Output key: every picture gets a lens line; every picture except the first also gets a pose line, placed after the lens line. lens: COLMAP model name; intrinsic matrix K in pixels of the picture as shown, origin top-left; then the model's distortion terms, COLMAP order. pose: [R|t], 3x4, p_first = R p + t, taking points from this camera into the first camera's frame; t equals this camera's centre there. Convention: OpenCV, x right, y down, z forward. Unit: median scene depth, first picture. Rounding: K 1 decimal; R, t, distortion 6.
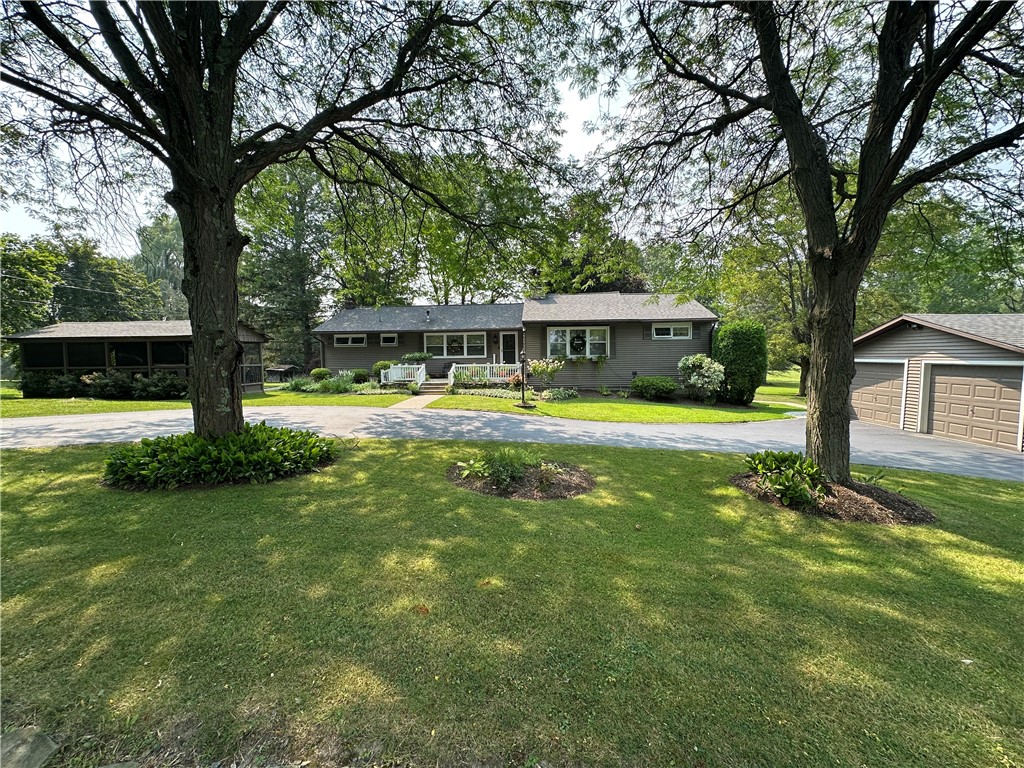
lens RADIAL K [[408.2, 0, 511.7], [0, 408.2, 382.8], [0, 0, 1]] dist [-0.000358, -0.000389]
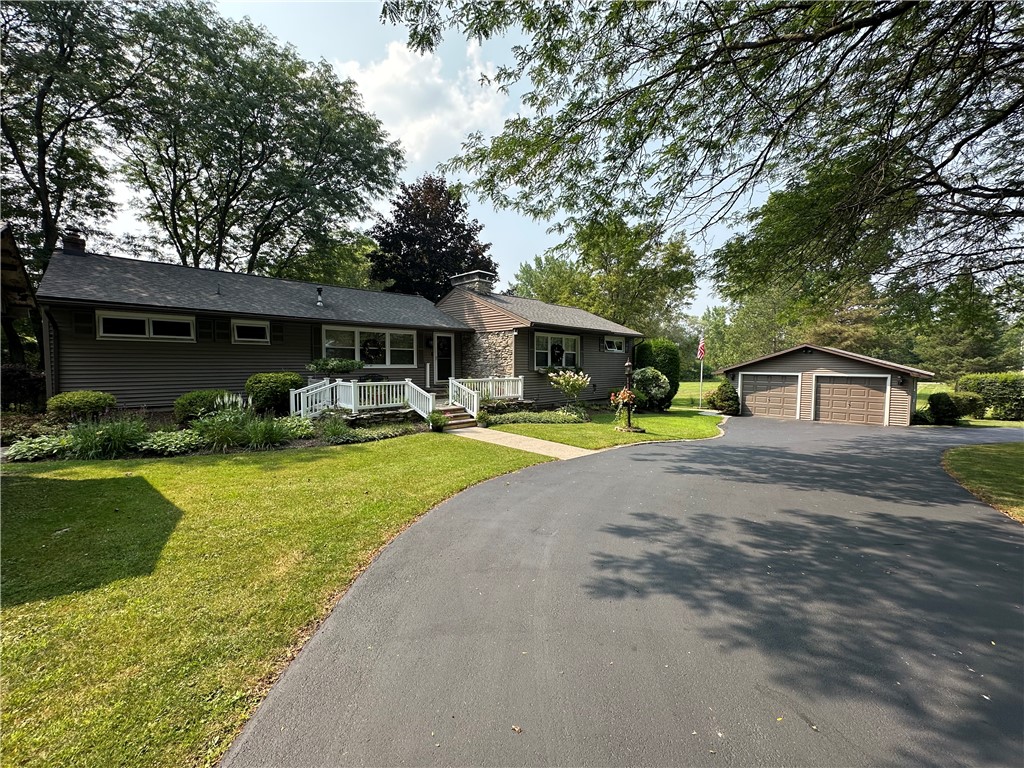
lens RADIAL K [[408.2, 0, 511.7], [0, 408.2, 382.8], [0, 0, 1]] dist [-0.000358, -0.000389]
pose [[0.673232, -0.019311, 0.739179, -0.558374], [0.035397, 0.999355, -0.006131, -0.031586], [-0.738584, 0.030293, 0.673481, 0.493070]]
